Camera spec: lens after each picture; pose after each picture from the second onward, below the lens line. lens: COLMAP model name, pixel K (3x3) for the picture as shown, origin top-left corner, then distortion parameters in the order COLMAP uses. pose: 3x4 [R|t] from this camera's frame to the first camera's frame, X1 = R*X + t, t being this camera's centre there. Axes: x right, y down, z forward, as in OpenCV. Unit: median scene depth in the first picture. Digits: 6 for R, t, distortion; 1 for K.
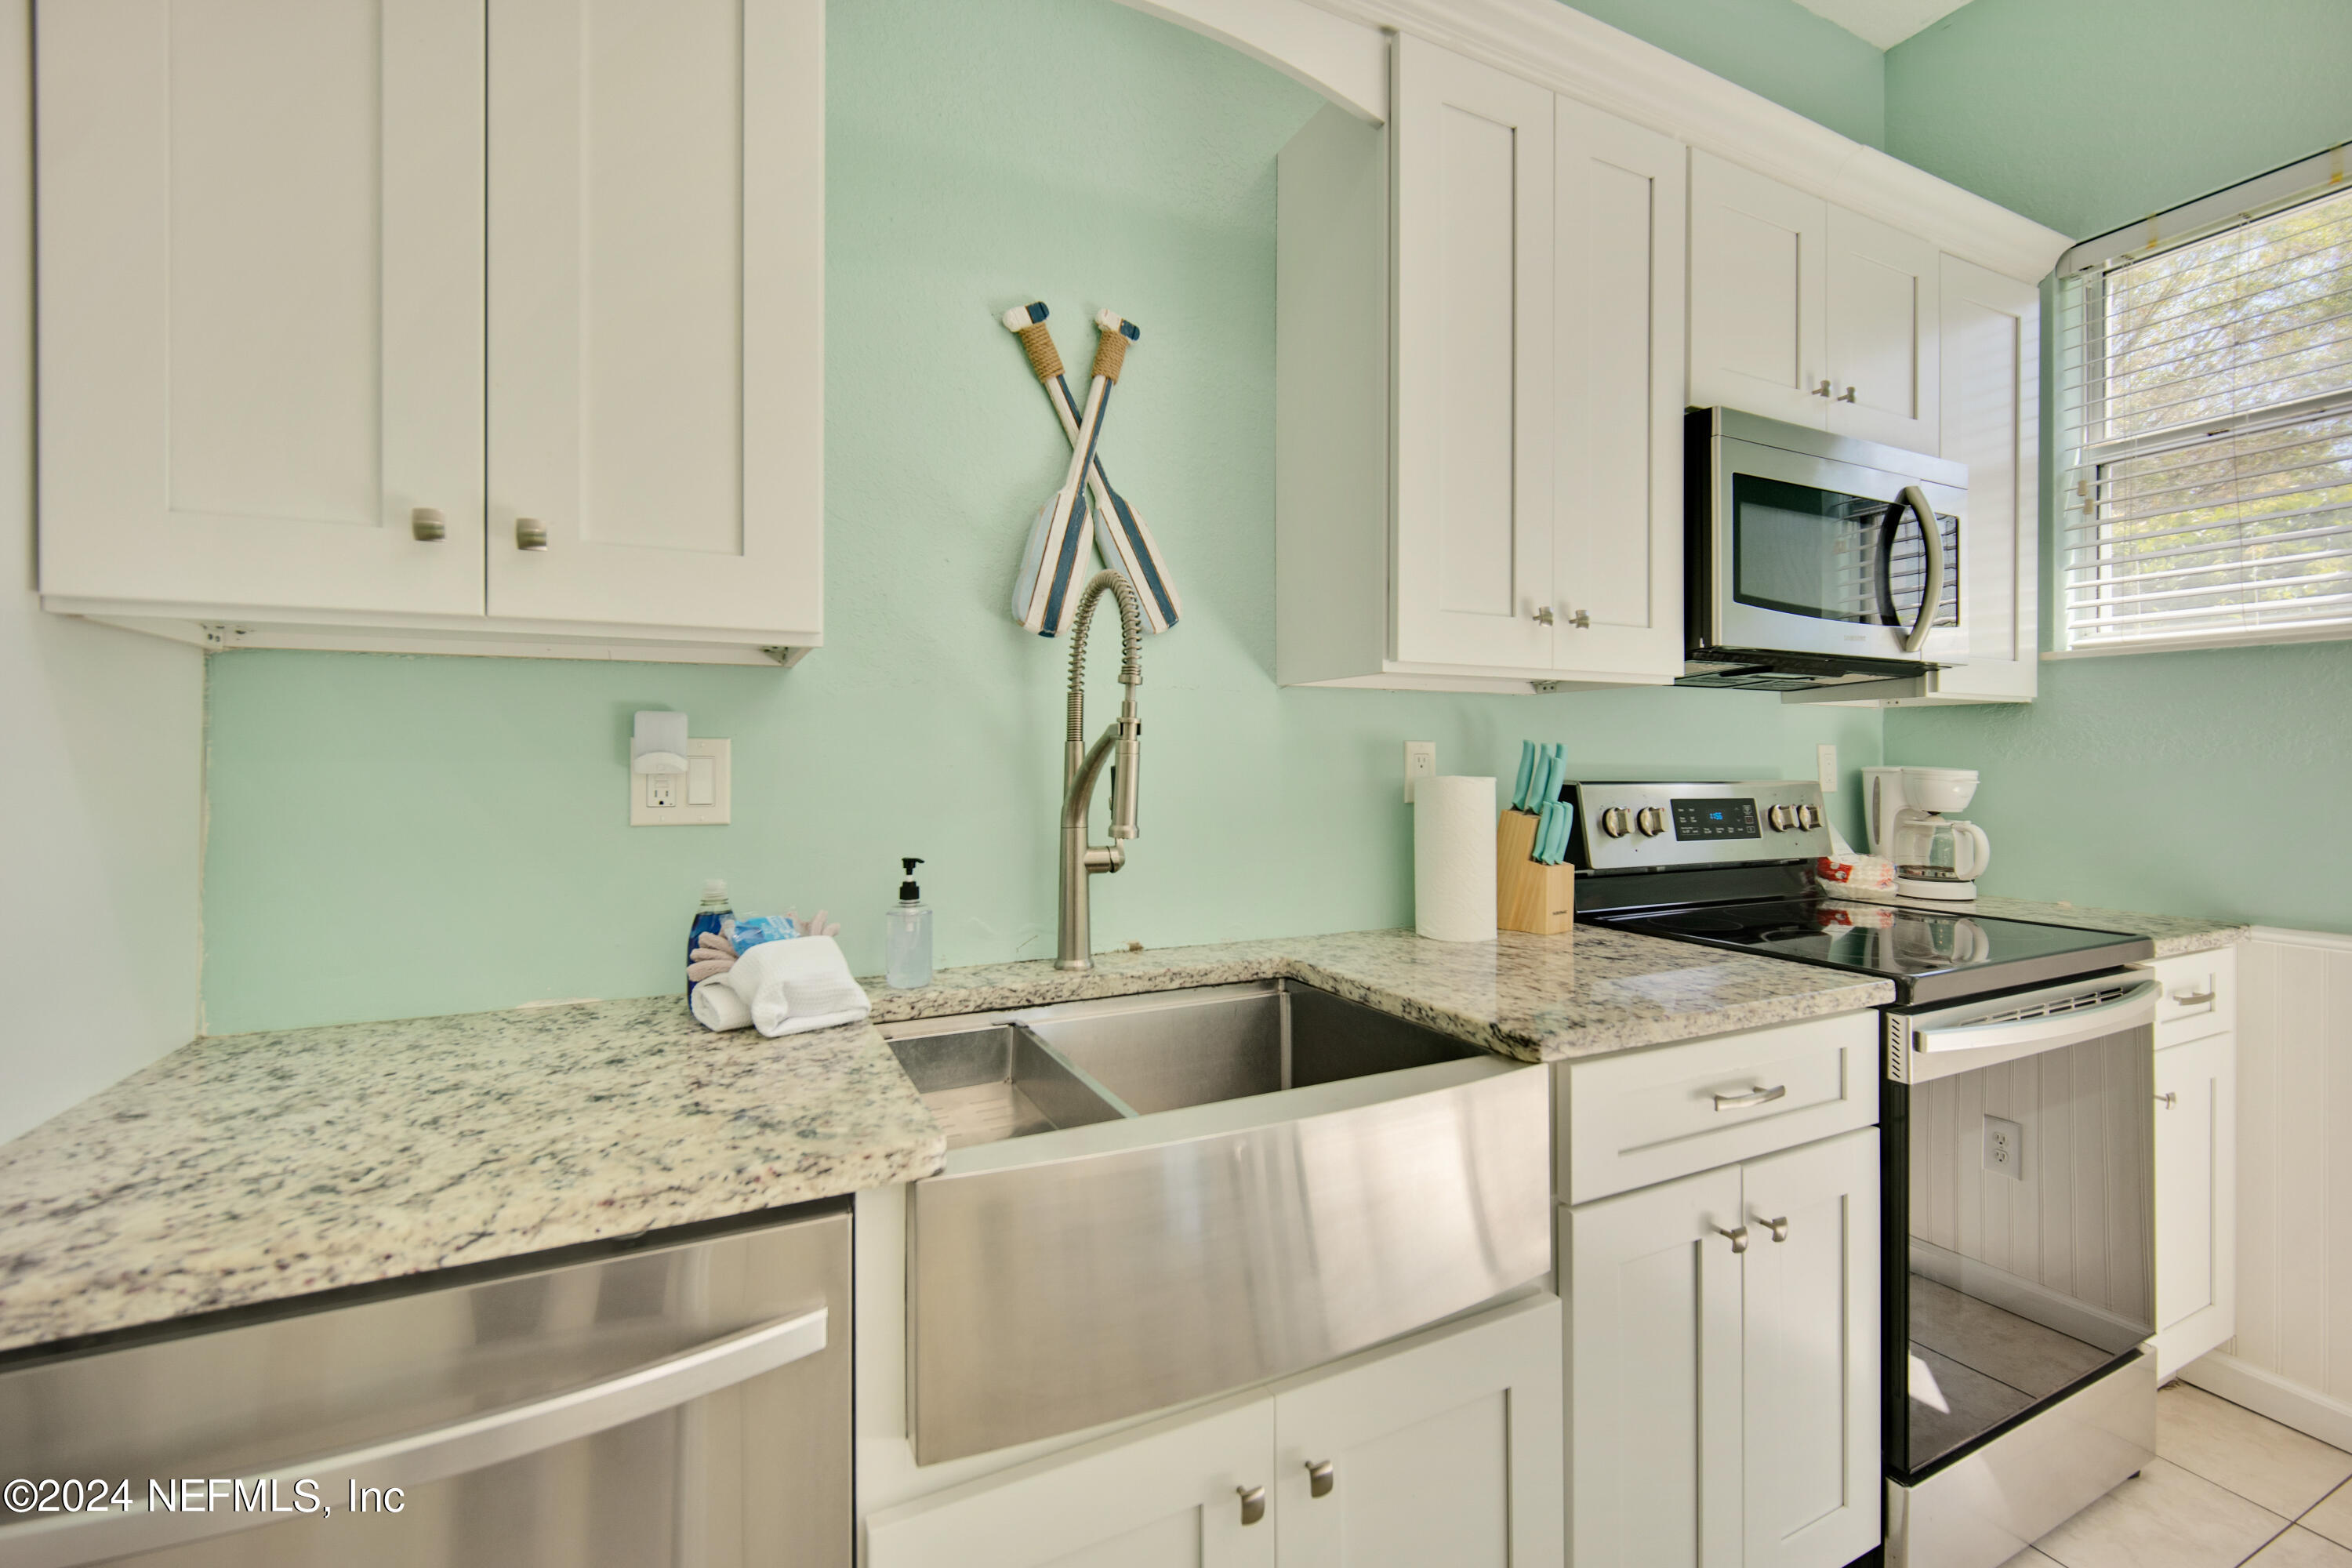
lens RADIAL K [[999.5, 0, 1176.7], [0, 999.5, 762.1], [0, 0, 1]] dist [-0.002204, 0.000197]
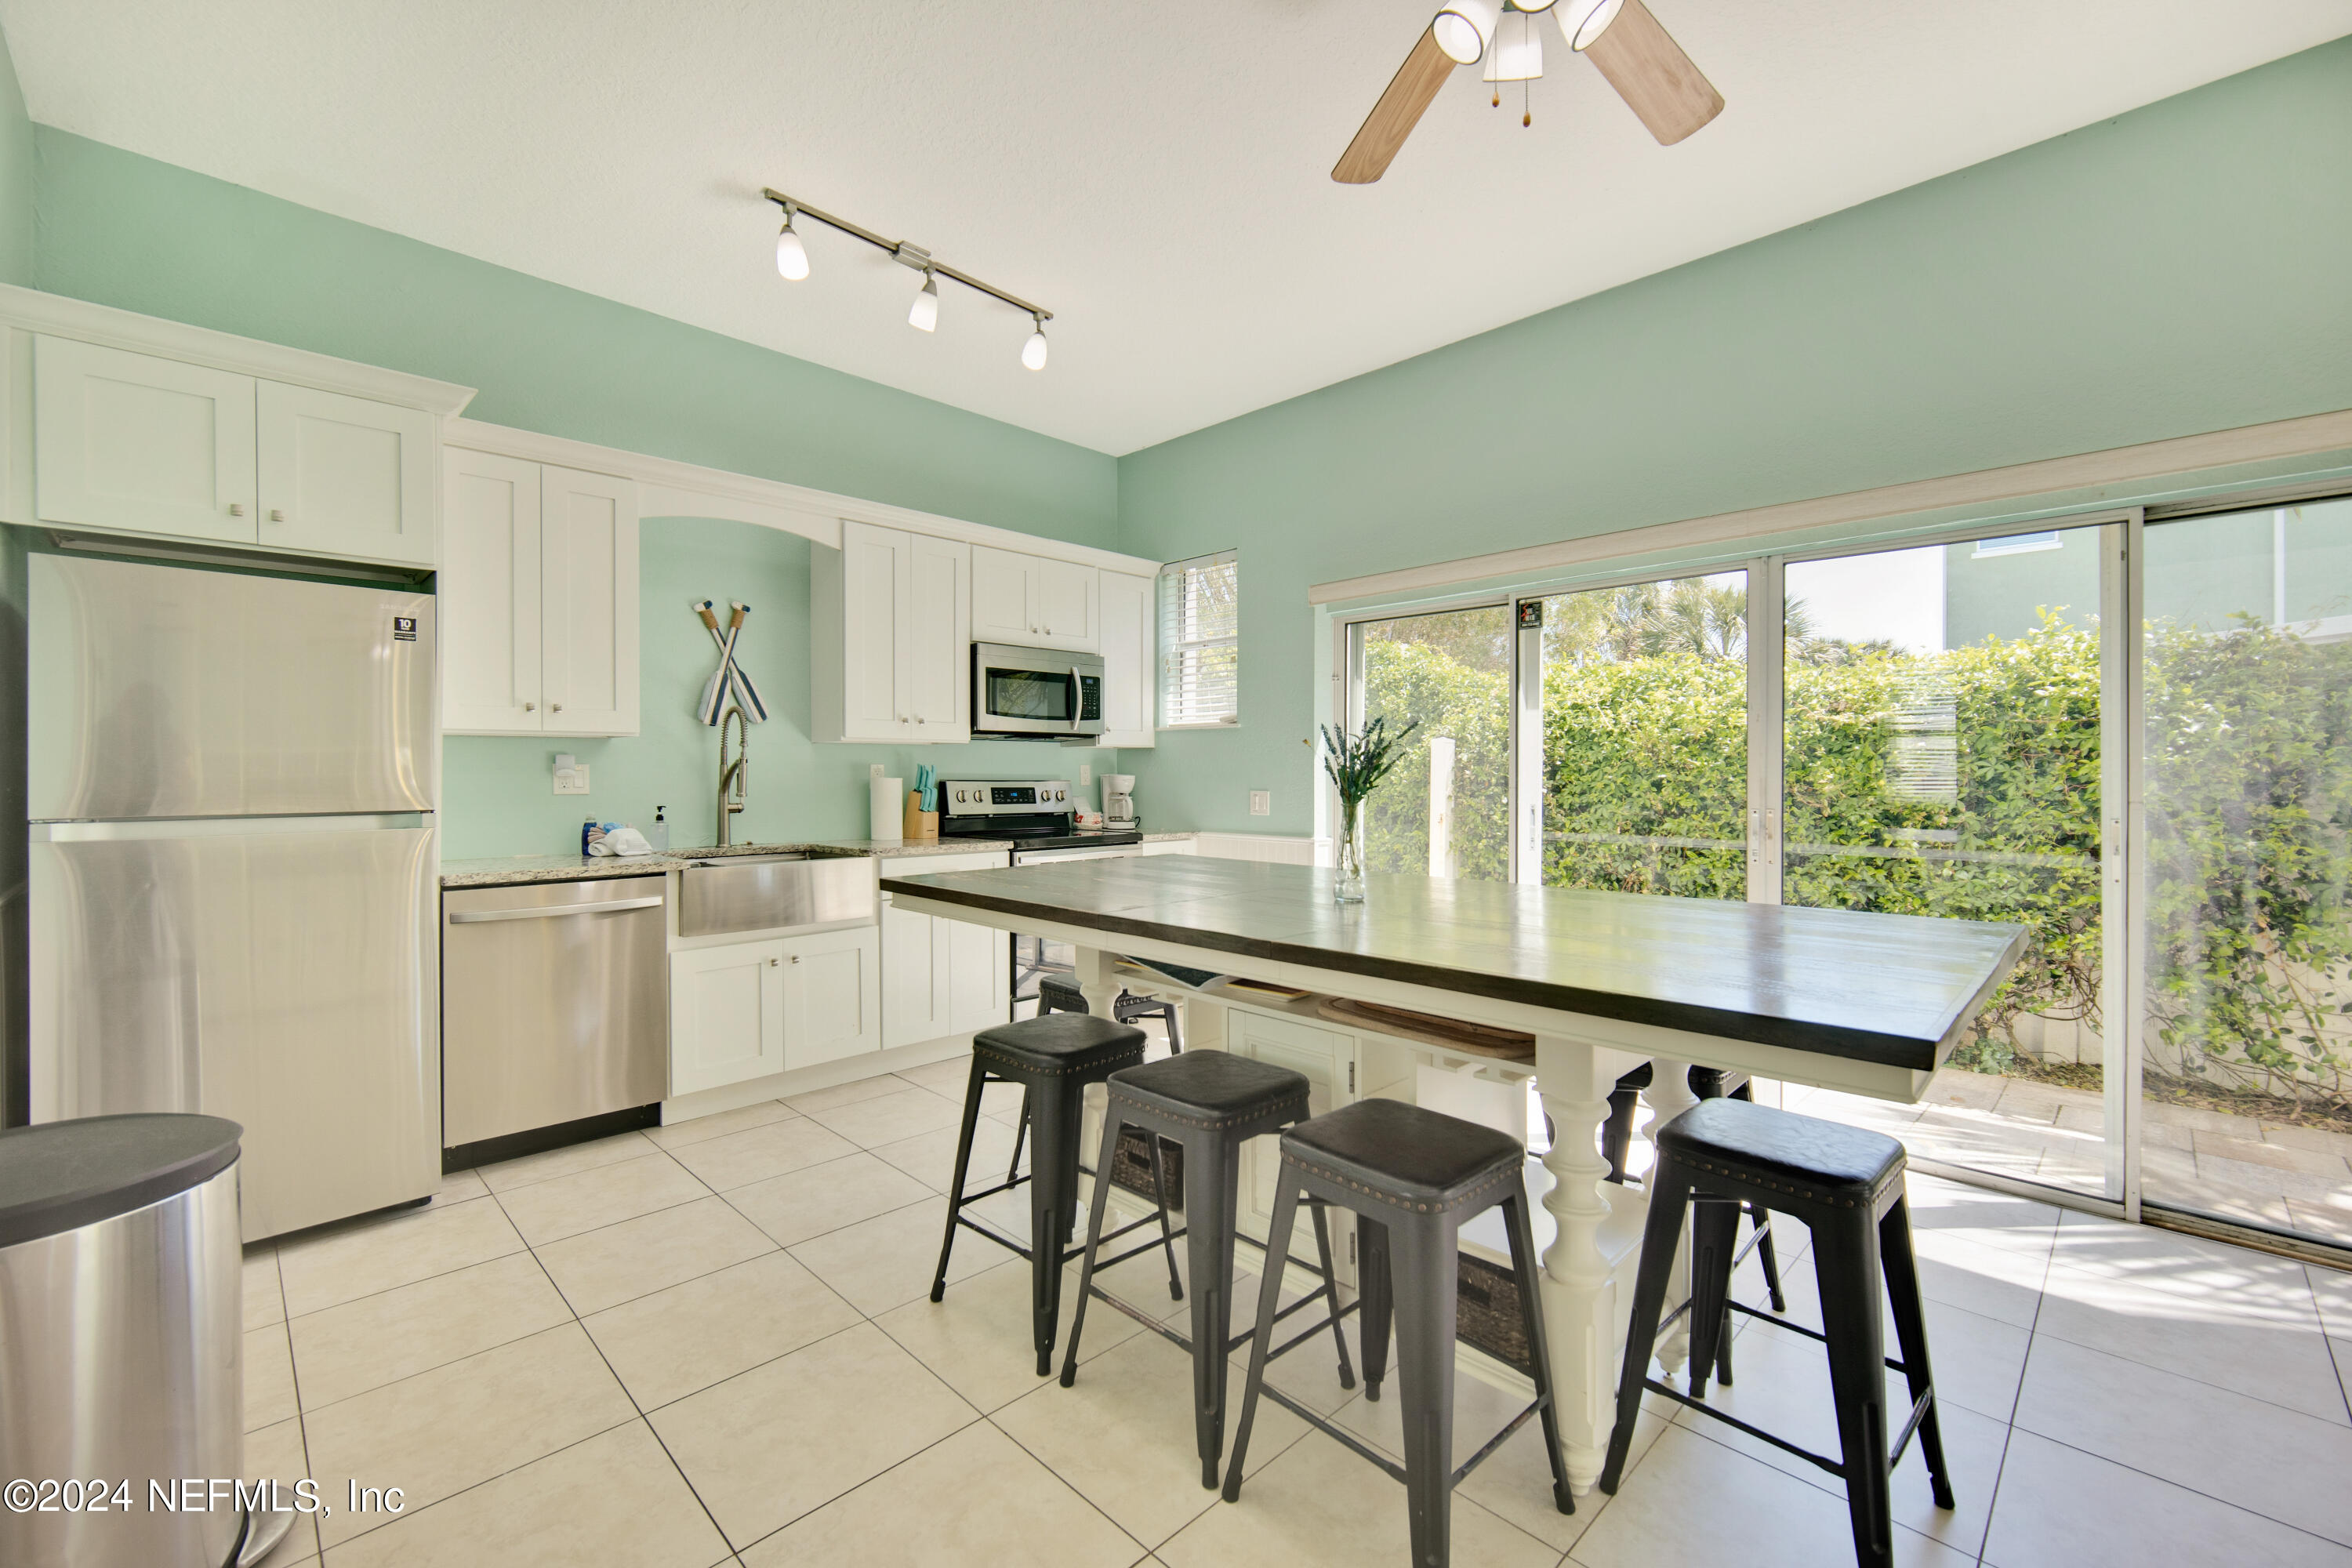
lens RADIAL K [[999.5, 0, 1187.6], [0, 999.5, 776.2], [0, 0, 1]] dist [-0.002204, 0.000197]
pose [[0.945124, -0.003359, 0.326695, 0.197441], [0.003823, 0.999992, -0.000777, 0.017528], [-0.326689, 0.001983, 0.945130, -1.928608]]
